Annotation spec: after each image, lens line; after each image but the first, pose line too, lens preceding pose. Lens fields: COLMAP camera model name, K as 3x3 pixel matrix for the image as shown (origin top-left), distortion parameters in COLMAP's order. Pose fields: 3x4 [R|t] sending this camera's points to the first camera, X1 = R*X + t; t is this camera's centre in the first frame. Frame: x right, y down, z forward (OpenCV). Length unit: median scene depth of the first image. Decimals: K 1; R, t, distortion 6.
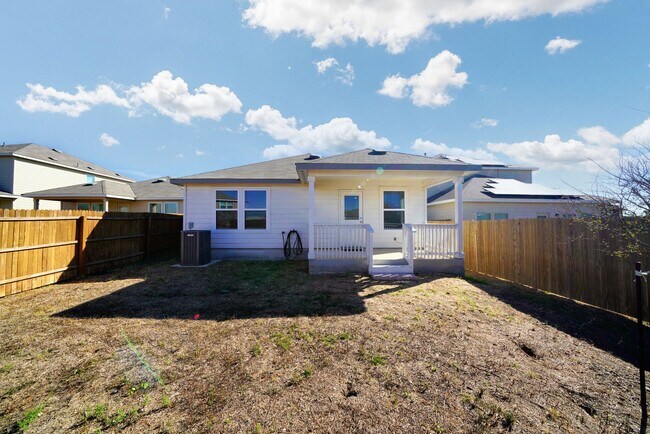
lens RADIAL K [[239.3, 0, 321.2], [0, 239.3, 217.5], [0, 0, 1]] dist [0.021882, 0.001901]
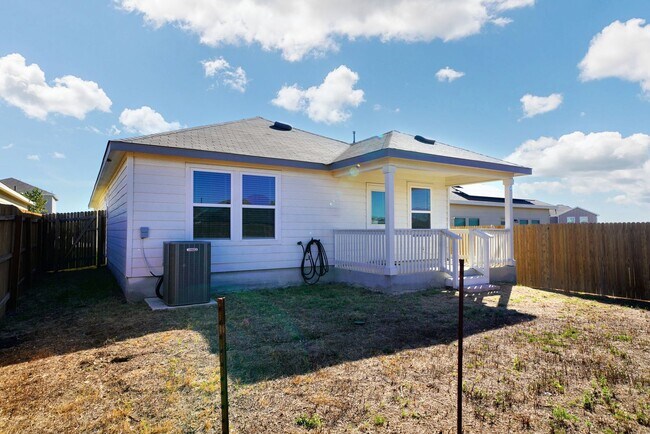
lens RADIAL K [[405.7, 0, 311.4], [0, 405.7, 219.1], [0, 0, 1]] dist [0.062262, 0.006307]
pose [[0.853126, 0.012631, 0.521553, -0.708693], [-0.005117, 0.999861, -0.015845, 0.015145], [-0.521680, 0.010848, 0.853072, 0.040045]]
